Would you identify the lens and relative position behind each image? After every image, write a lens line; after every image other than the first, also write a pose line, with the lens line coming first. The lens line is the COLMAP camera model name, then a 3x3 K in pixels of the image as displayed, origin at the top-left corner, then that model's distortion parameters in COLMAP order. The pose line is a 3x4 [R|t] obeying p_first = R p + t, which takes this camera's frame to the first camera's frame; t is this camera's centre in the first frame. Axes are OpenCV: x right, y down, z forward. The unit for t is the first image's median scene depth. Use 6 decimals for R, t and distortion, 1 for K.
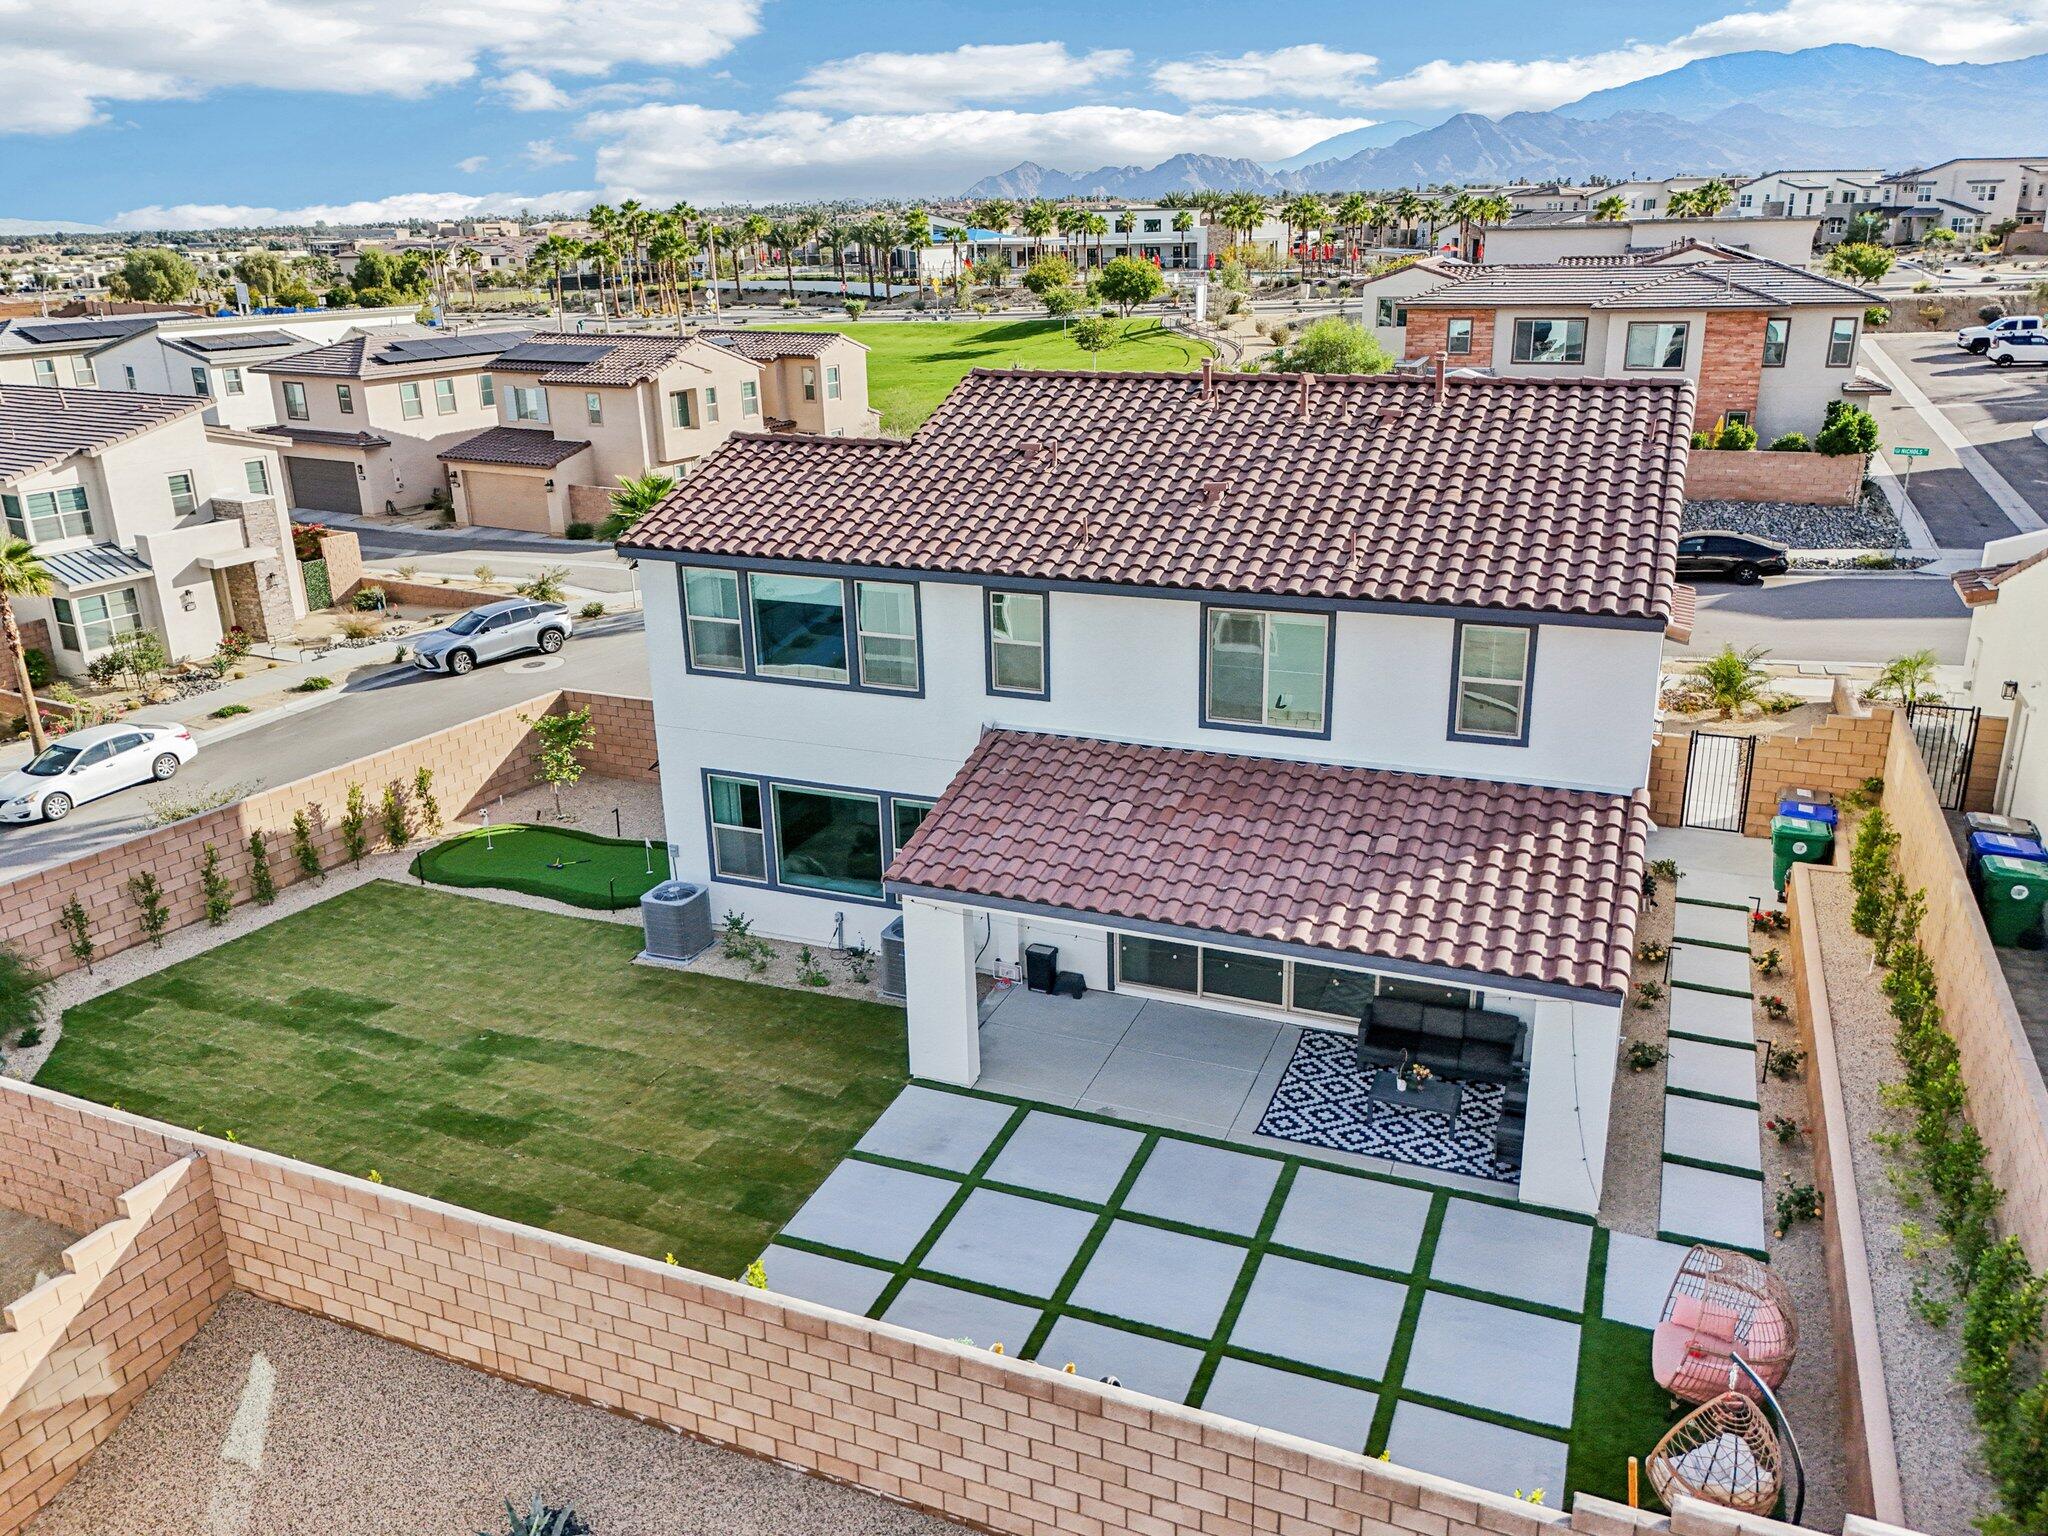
lens RADIAL K [[1554.1, 0, 1024.0], [0, 1554.1, 768.0], [0, 0, 1]] dist [0.014162, -0.003925]
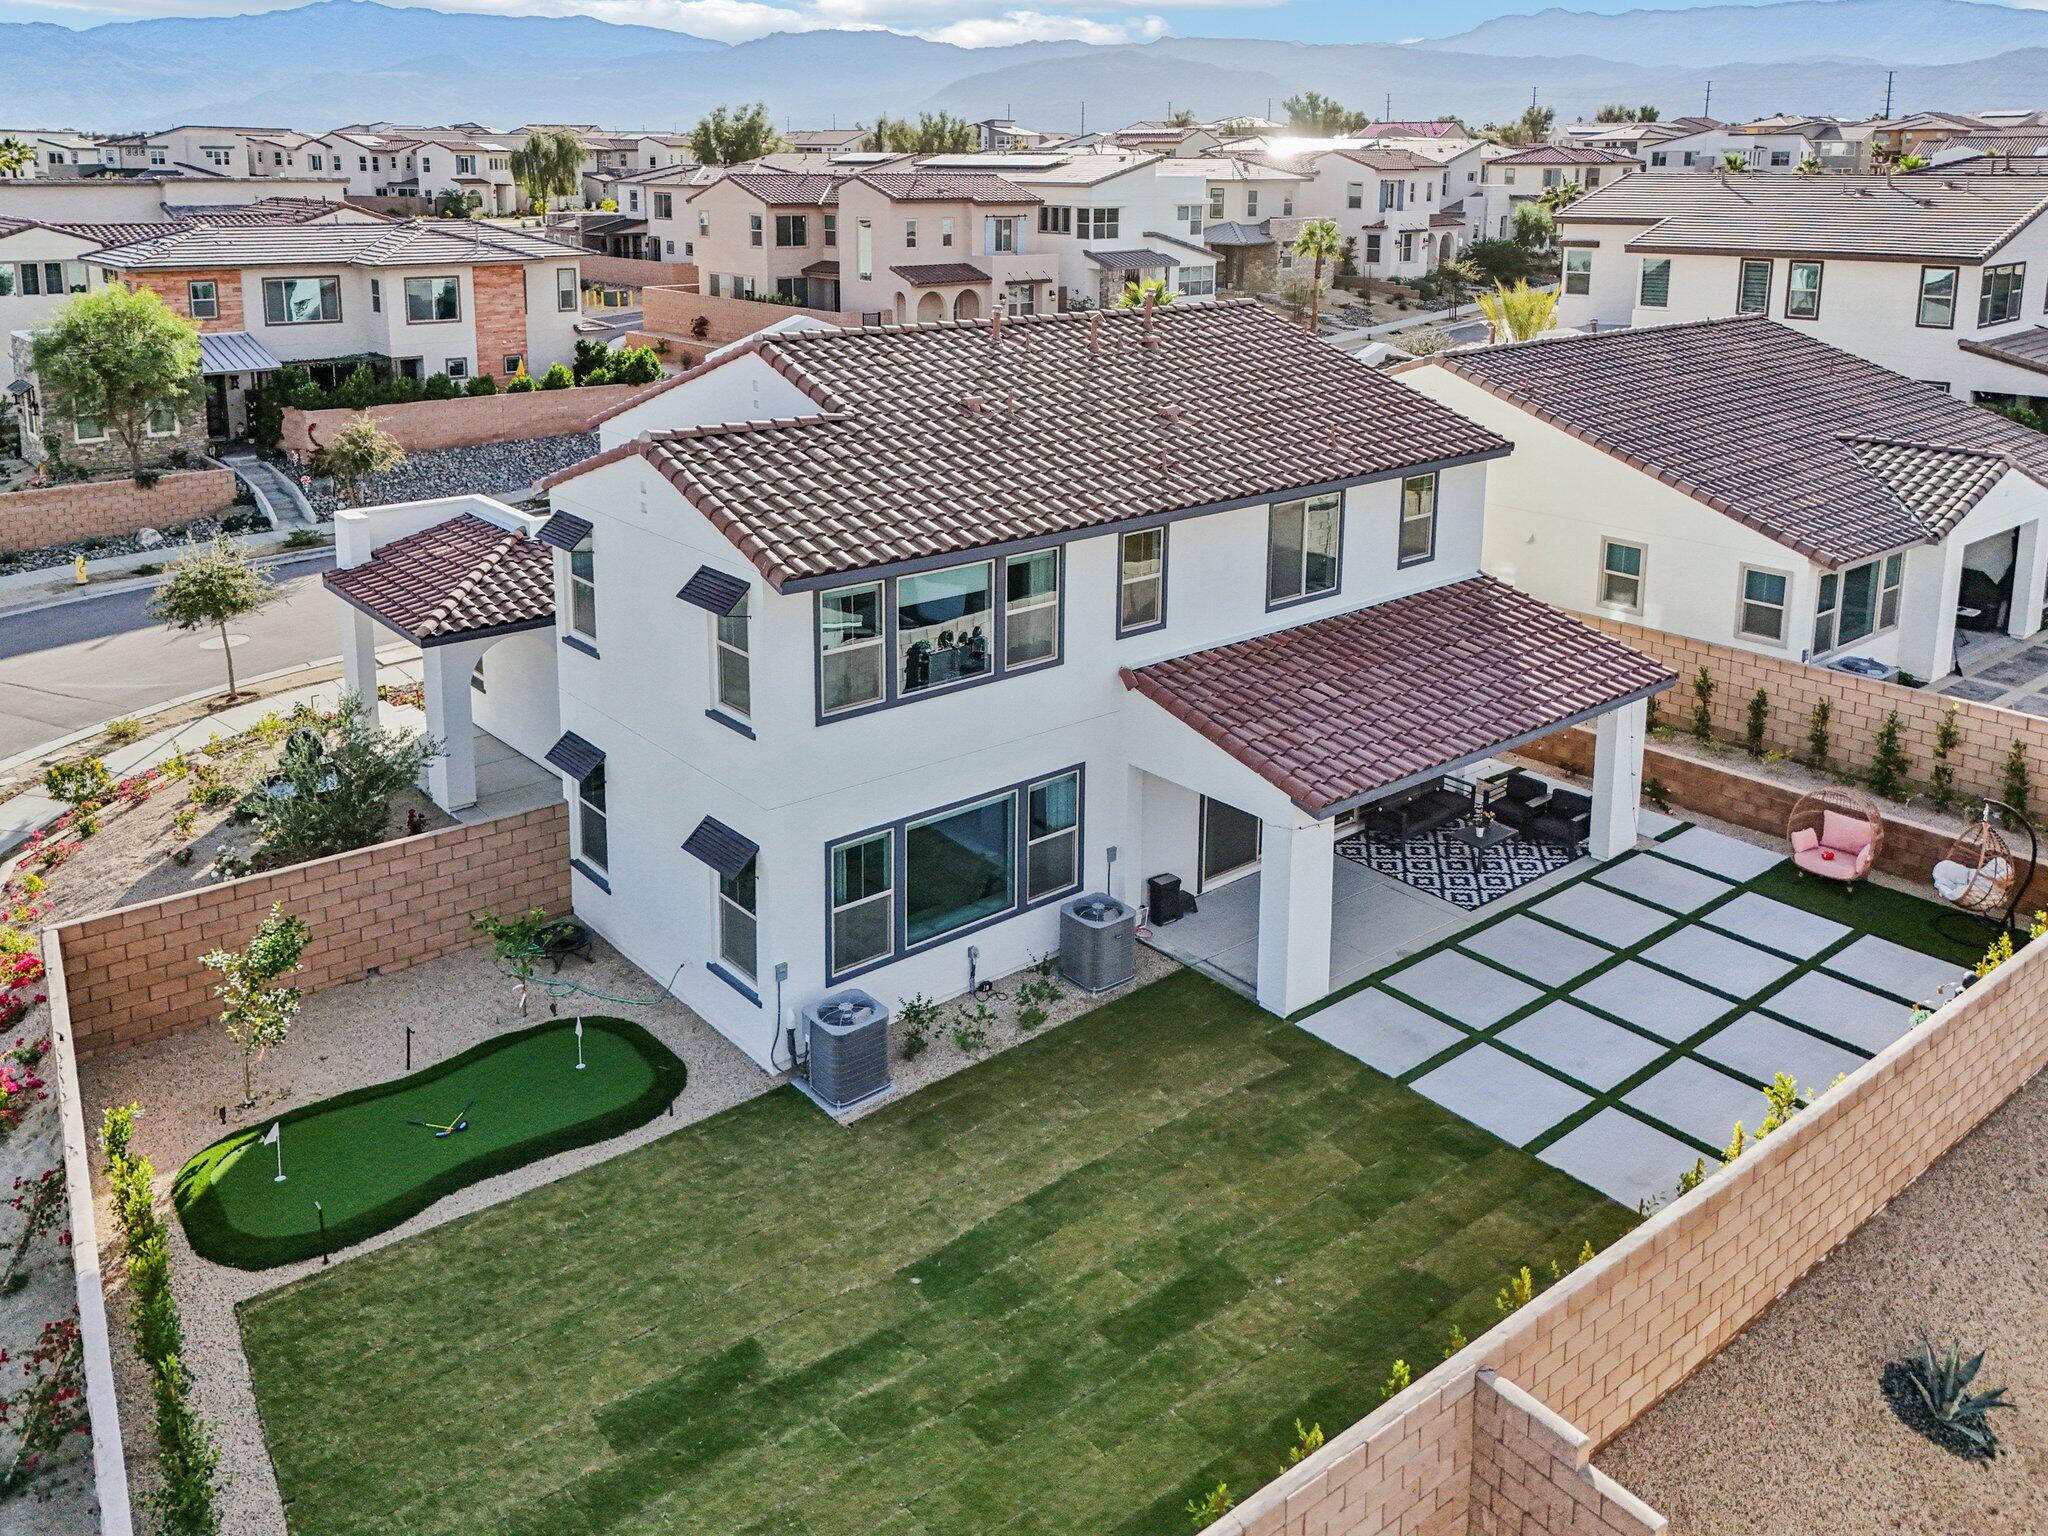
lens RADIAL K [[1585.0, 0, 1017.2], [0, 1585.0, 575.4], [0, 0, 1]] dist [0.055456, -0.081613]
pose [[0.475513, -0.198321, 0.857063, -0.822171], [0.280498, 0.957586, 0.065957, -0.155025], [-0.833792, 0.209041, 0.510973, 0.490346]]
